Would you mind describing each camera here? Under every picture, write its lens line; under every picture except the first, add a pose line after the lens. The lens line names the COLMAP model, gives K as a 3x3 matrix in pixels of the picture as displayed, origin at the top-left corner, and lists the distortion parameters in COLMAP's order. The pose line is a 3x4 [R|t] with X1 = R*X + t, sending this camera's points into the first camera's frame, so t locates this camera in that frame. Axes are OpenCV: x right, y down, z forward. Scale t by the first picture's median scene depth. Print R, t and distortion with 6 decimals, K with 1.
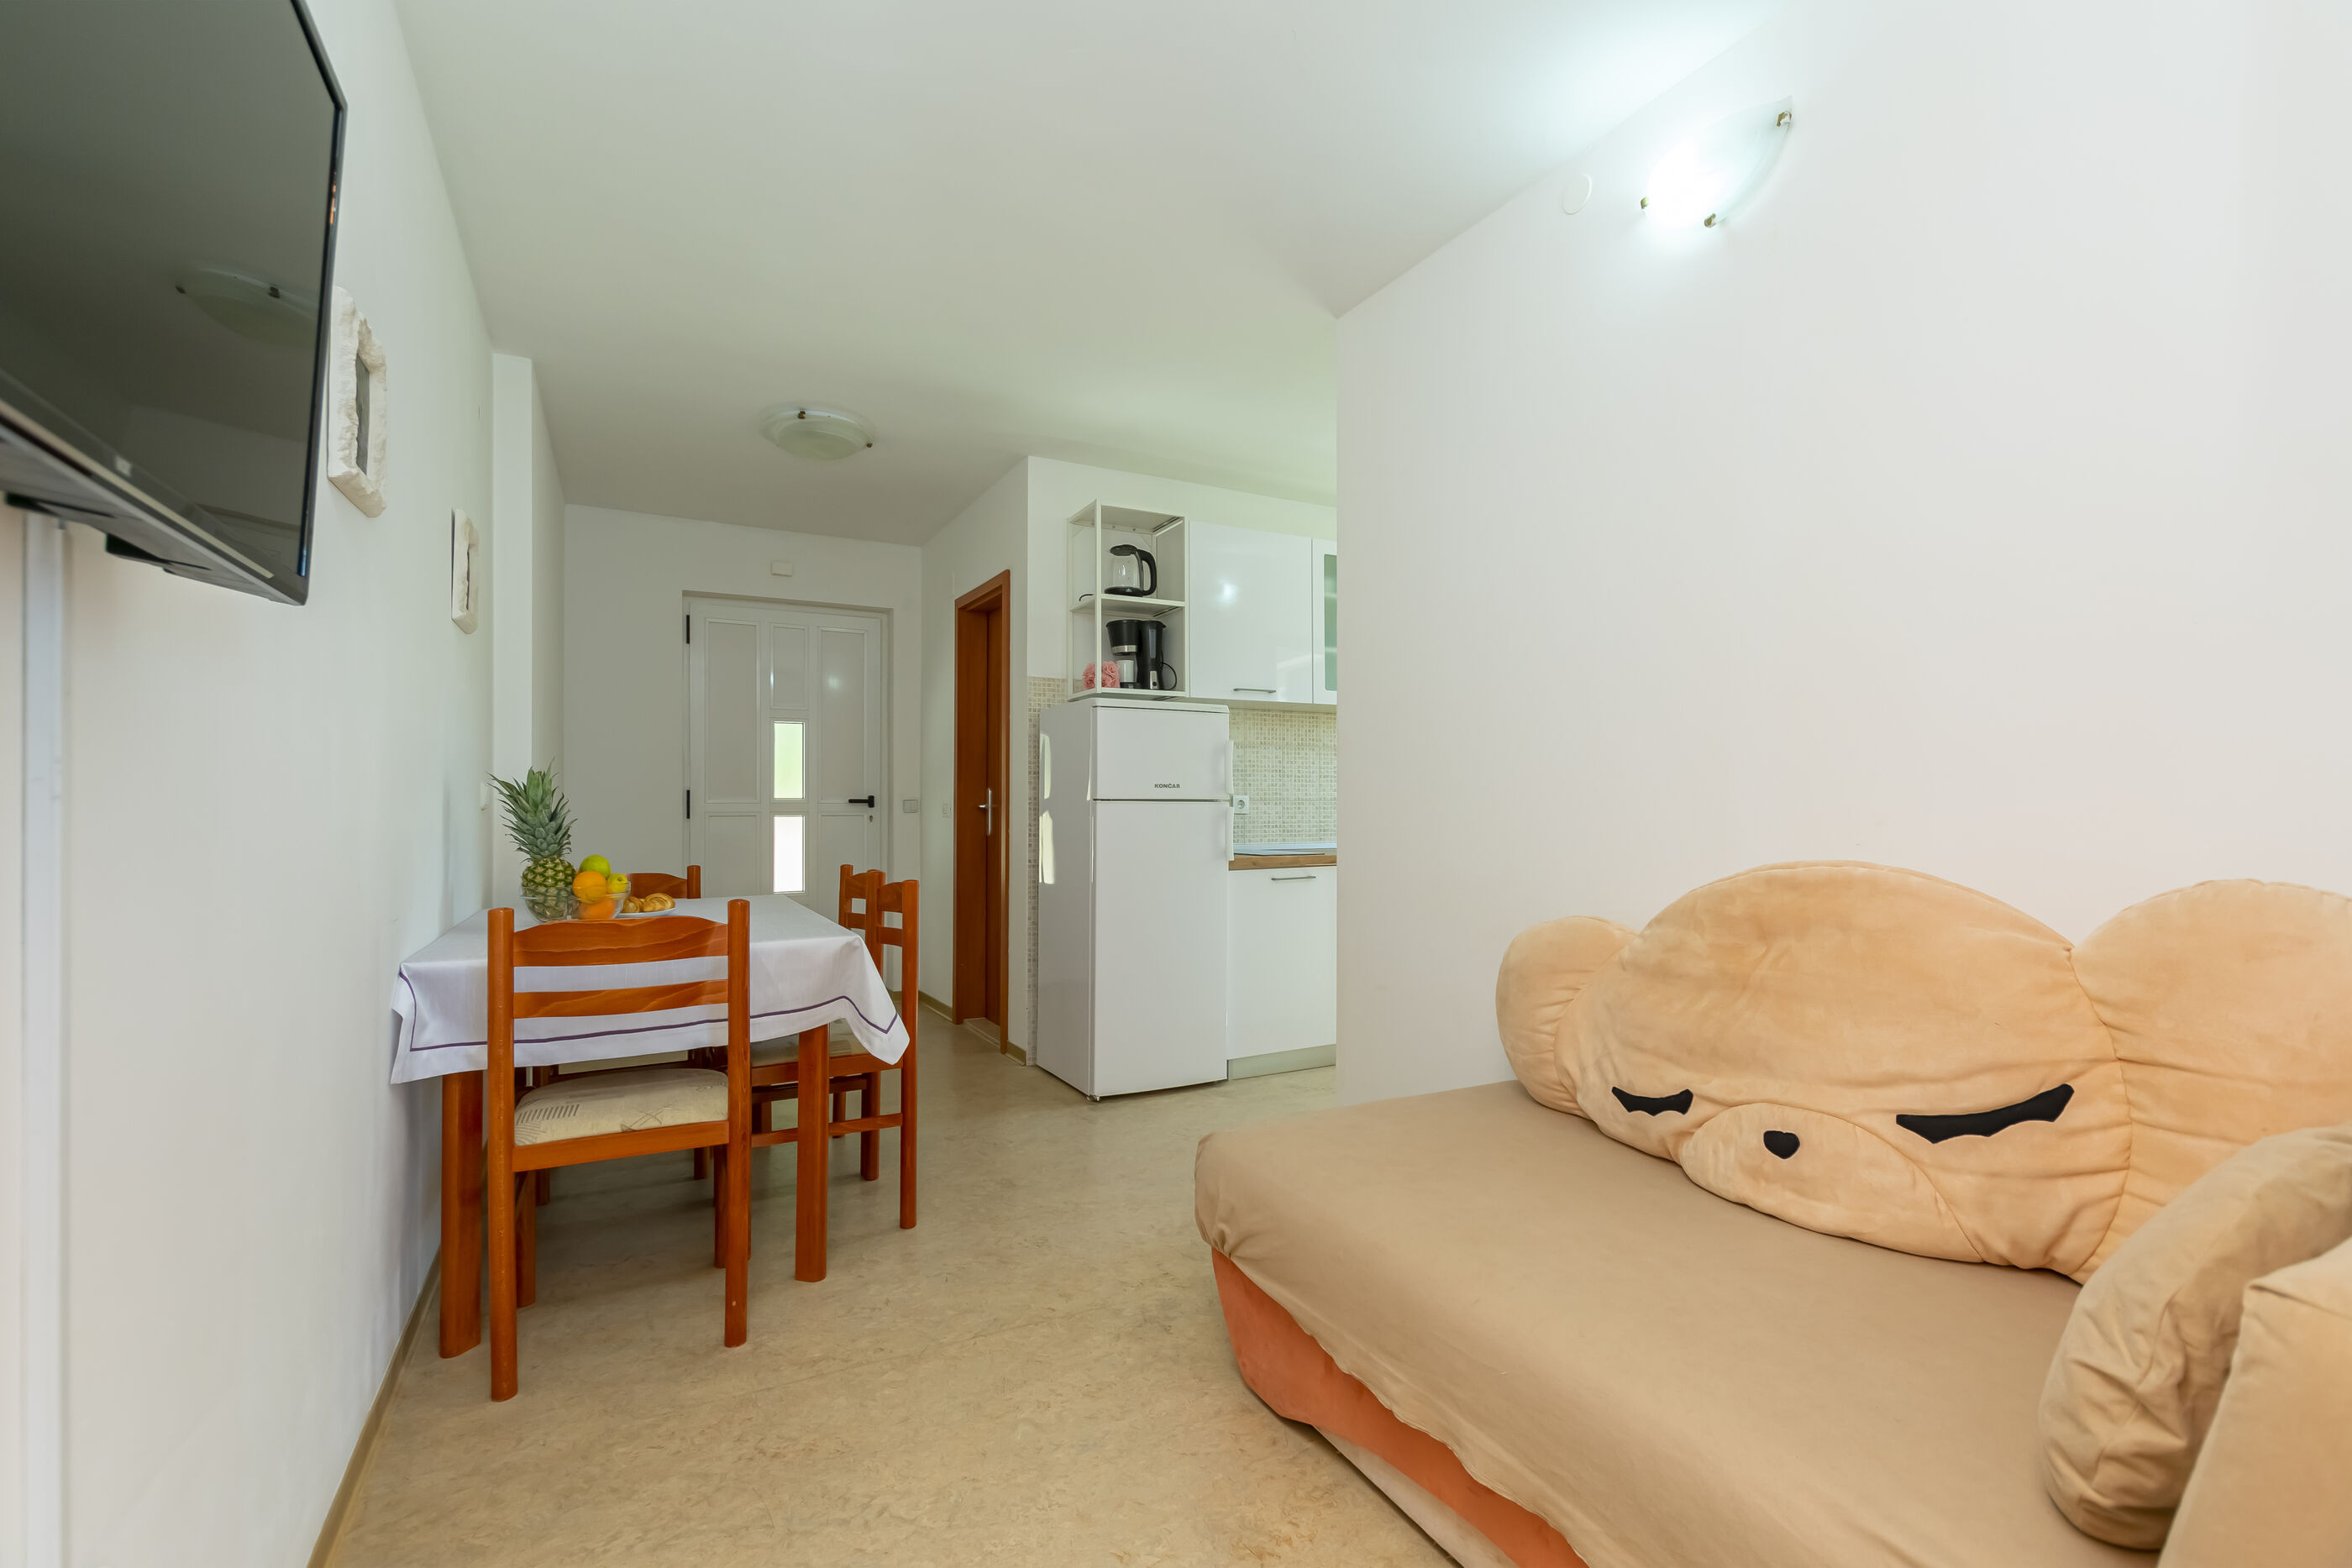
lens RADIAL K [[1035.8, 0, 1188.1], [0, 1035.8, 824.5], [0, 0, 1]] dist [0.001818, -0.000996]
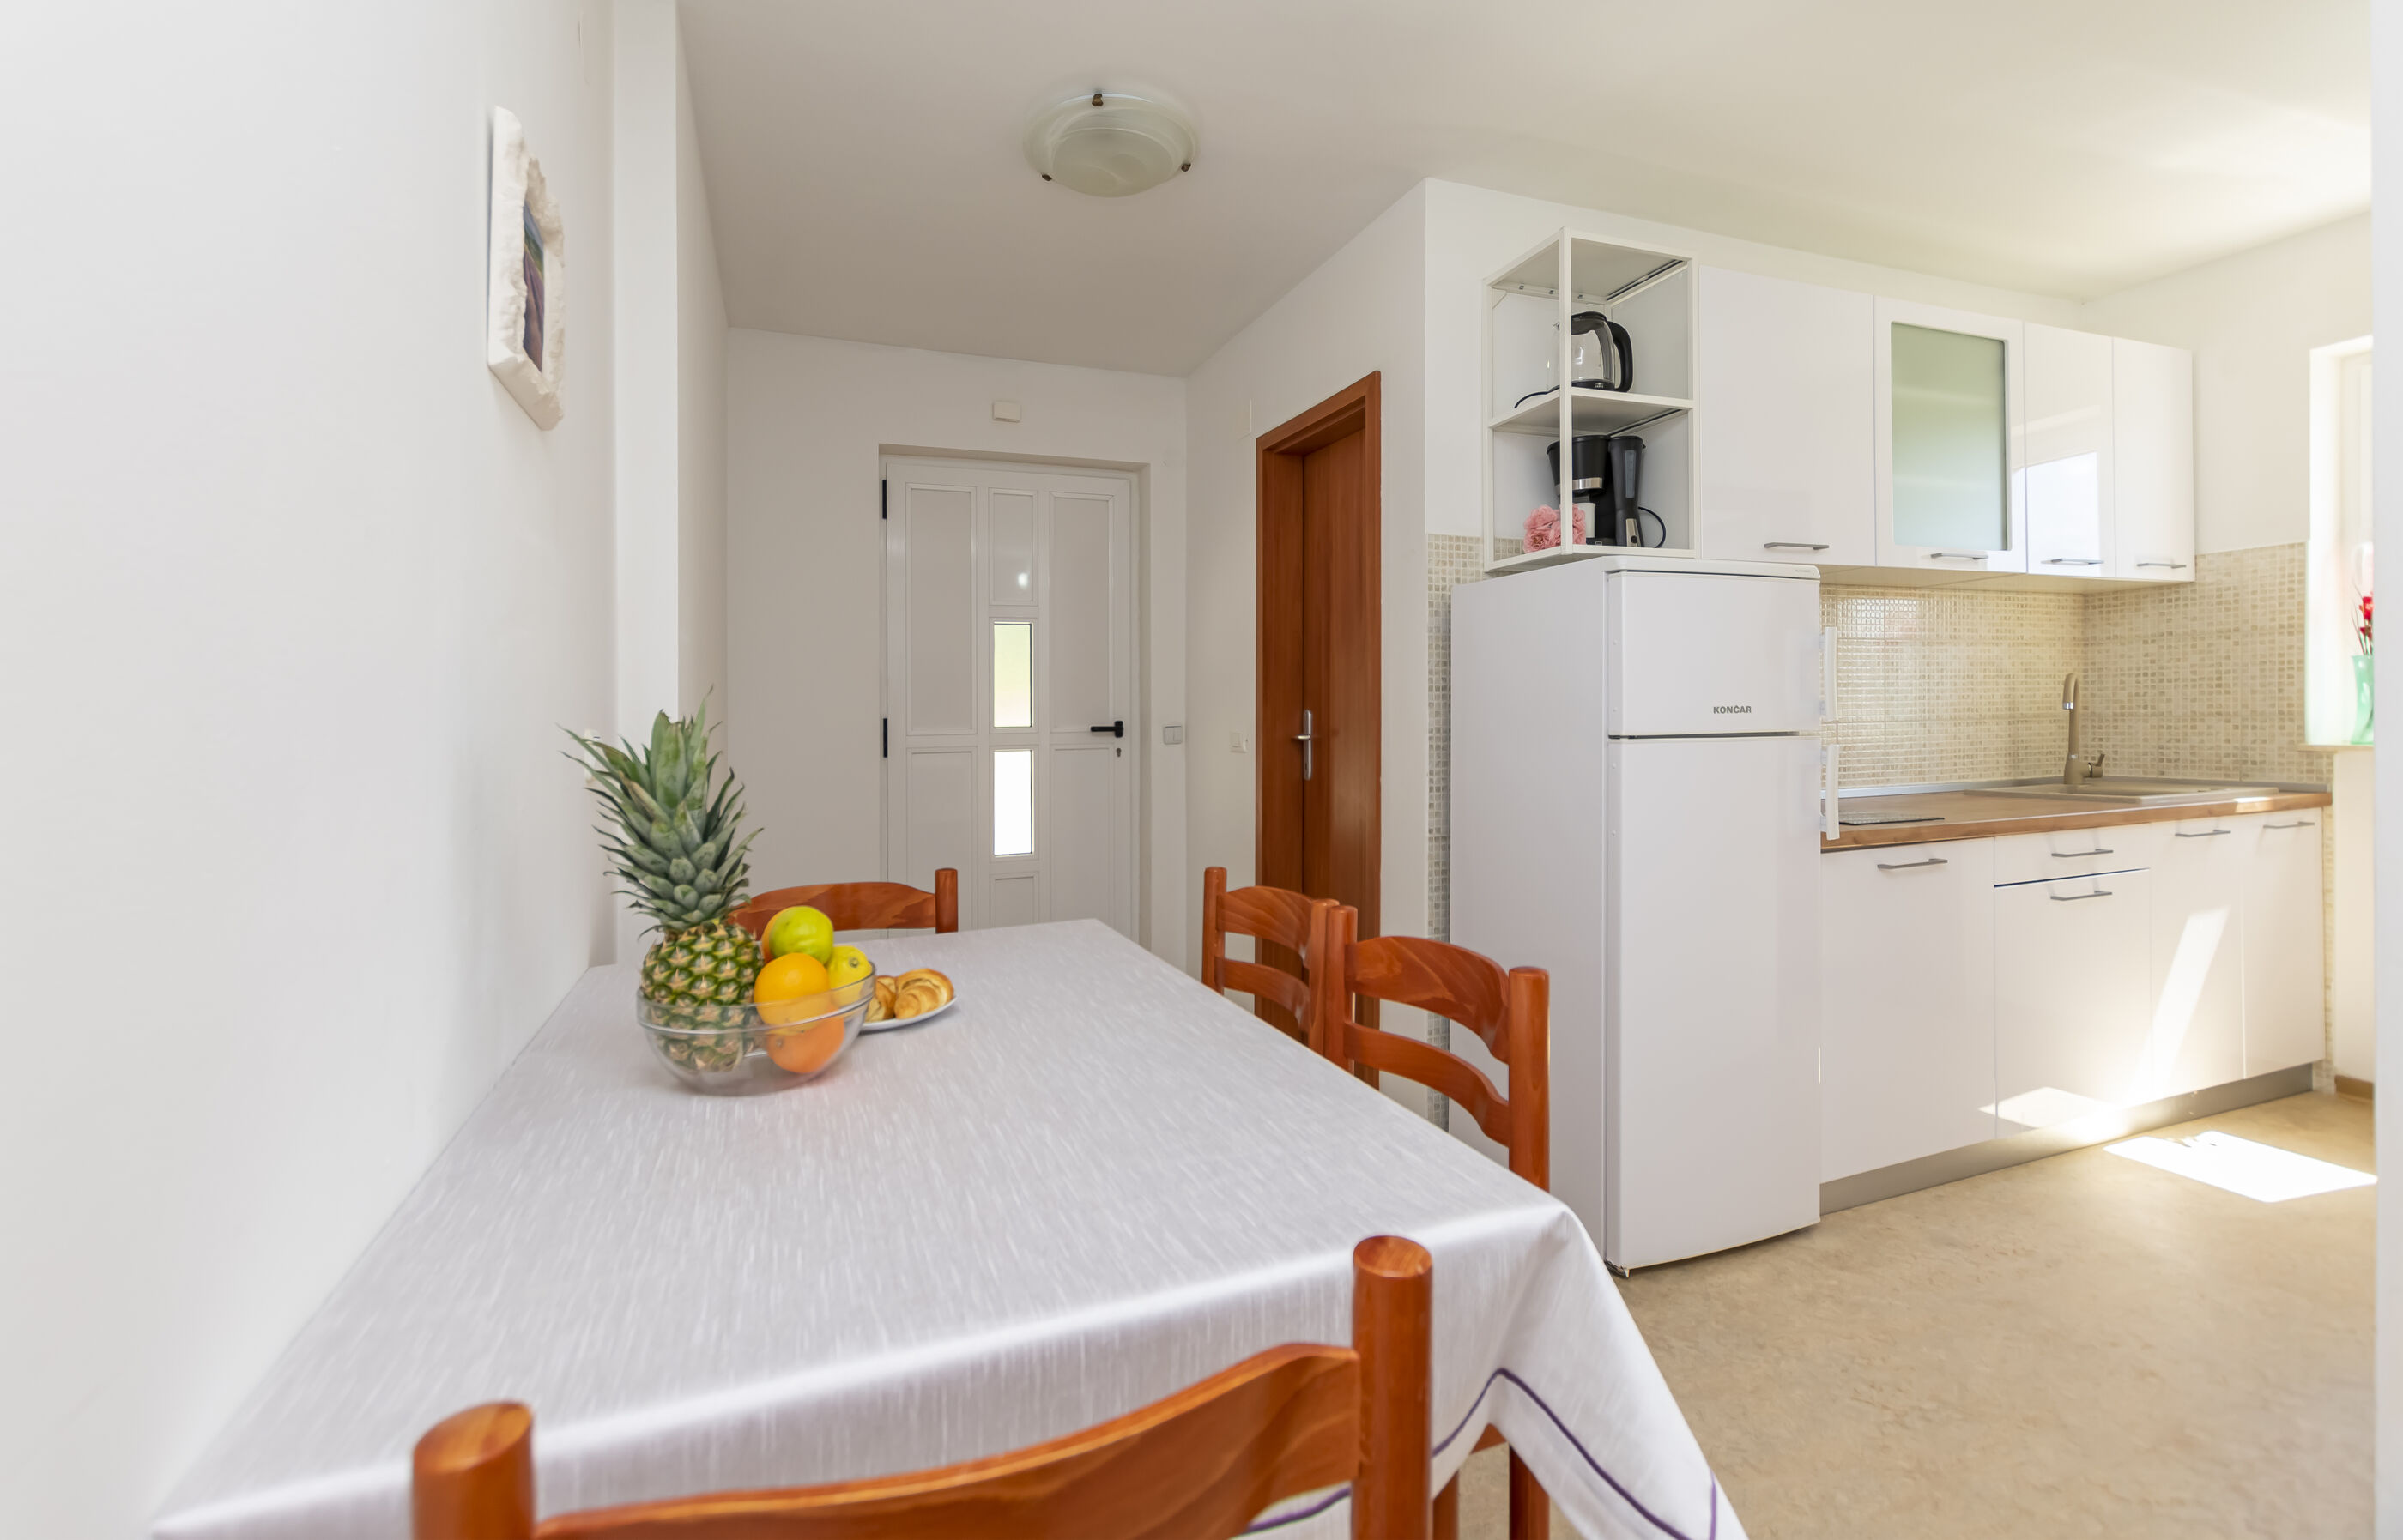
lens RADIAL K [[1056.0, 0, 1184.5], [0, 1056.0, 718.1], [0, 0, 1]] dist [-0.003434, -0.000353]
pose [[0.991029, -0.014173, -0.132895, -0.219278], [0.012585, 0.999839, -0.012788, -0.027075], [0.133055, 0.011001, 0.991048, 0.361756]]
